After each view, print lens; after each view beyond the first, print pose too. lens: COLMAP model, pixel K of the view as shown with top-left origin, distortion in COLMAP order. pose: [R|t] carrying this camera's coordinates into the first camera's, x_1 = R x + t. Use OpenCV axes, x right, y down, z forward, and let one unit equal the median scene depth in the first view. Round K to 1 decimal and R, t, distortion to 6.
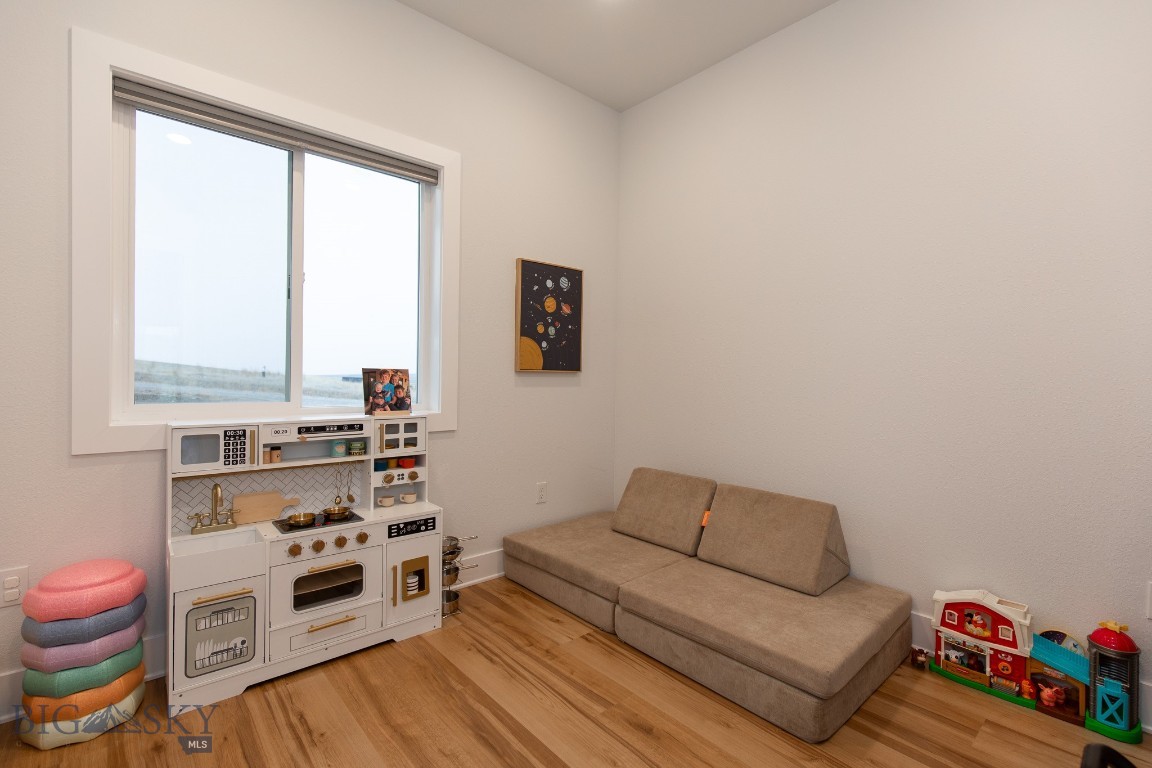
lens RADIAL K [[522.7, 0, 578.9], [0, 522.7, 383.8], [0, 0, 1]] dist [0.015994, -0.004835]
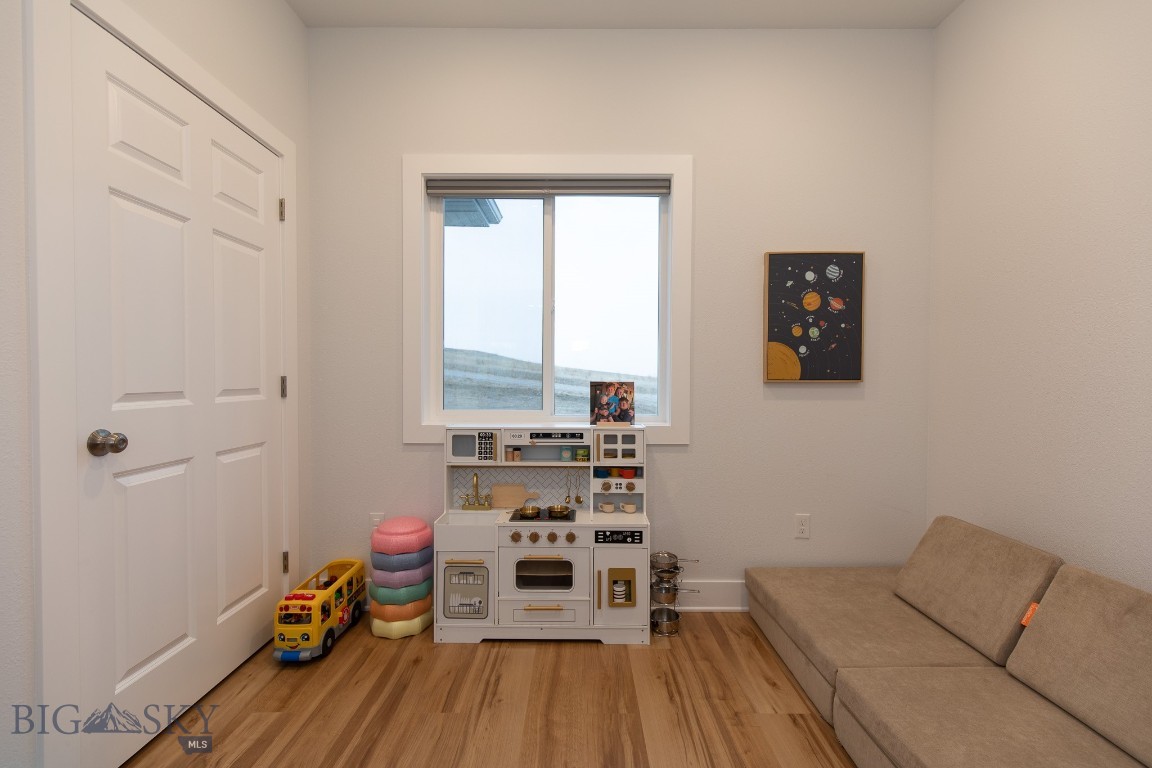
lens RADIAL K [[522.7, 0, 578.9], [0, 522.7, 383.8], [0, 0, 1]] dist [0.015994, -0.004835]
pose [[0.745996, -0.001248, -0.665949, 0.296628], [-0.002516, 0.999986, -0.004693, -0.020236], [0.665945, 0.005177, 0.745983, 0.176309]]
